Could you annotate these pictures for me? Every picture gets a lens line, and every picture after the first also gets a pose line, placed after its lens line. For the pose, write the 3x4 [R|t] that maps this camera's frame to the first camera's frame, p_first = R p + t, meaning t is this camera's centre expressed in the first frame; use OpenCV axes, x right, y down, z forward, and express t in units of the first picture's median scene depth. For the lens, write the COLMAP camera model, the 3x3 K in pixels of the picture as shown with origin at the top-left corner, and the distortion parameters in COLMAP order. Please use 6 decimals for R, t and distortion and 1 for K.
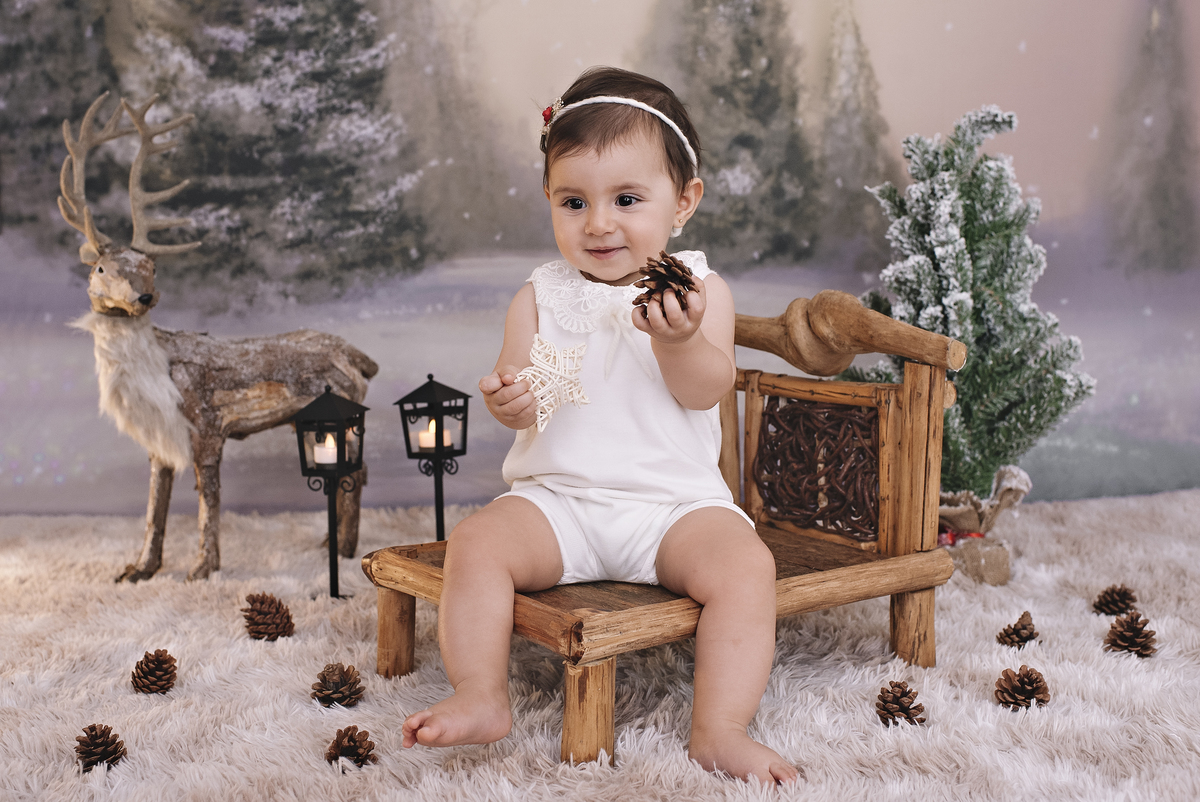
lens RADIAL K [[1190.4, 0, 600.0], [0, 1190.4, 401.0], [0, 0, 1]] dist [0.001139, 0.004588]
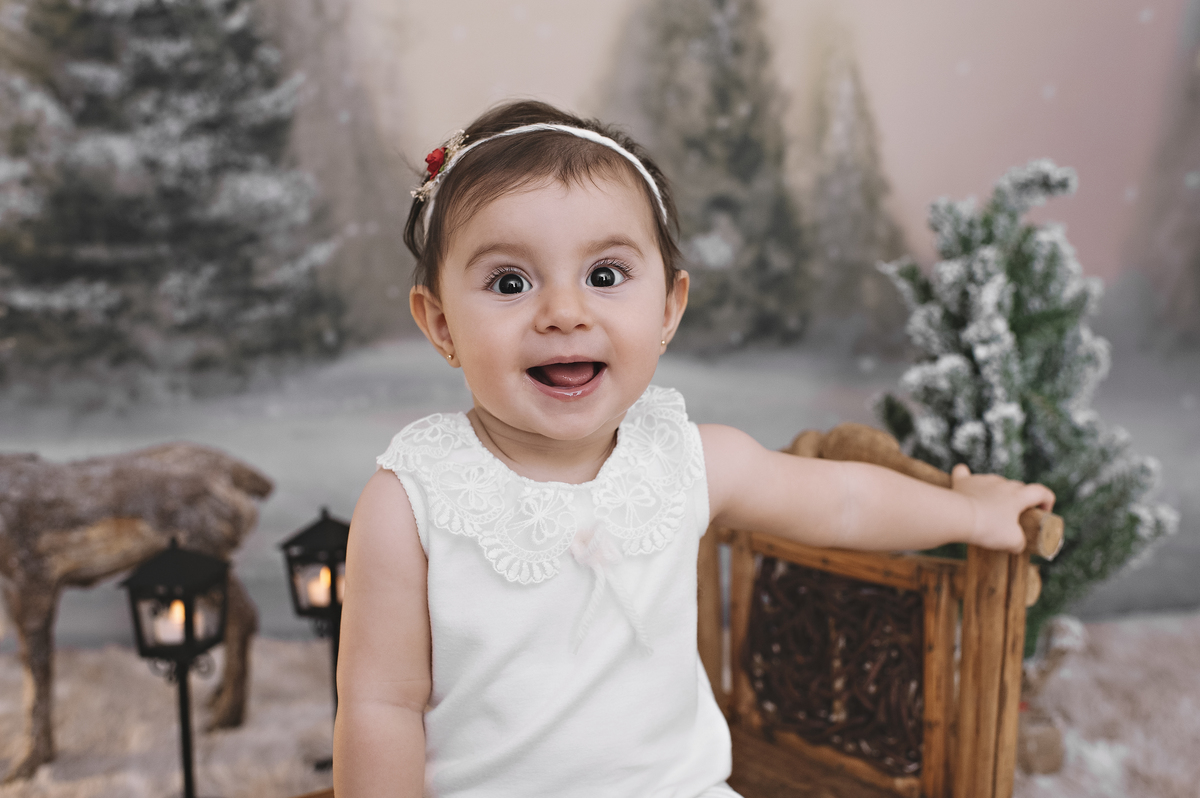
lens RADIAL K [[1196.8, 0, 599.0], [0, 1196.8, 485.4], [0, 0, 1]] dist [0.006098, -0.002410]
pose [[0.999731, -0.005129, 0.022605, 0.014231], [0.004656, 0.999771, 0.020892, -0.038526], [-0.022707, -0.020781, 0.999526, 0.156680]]
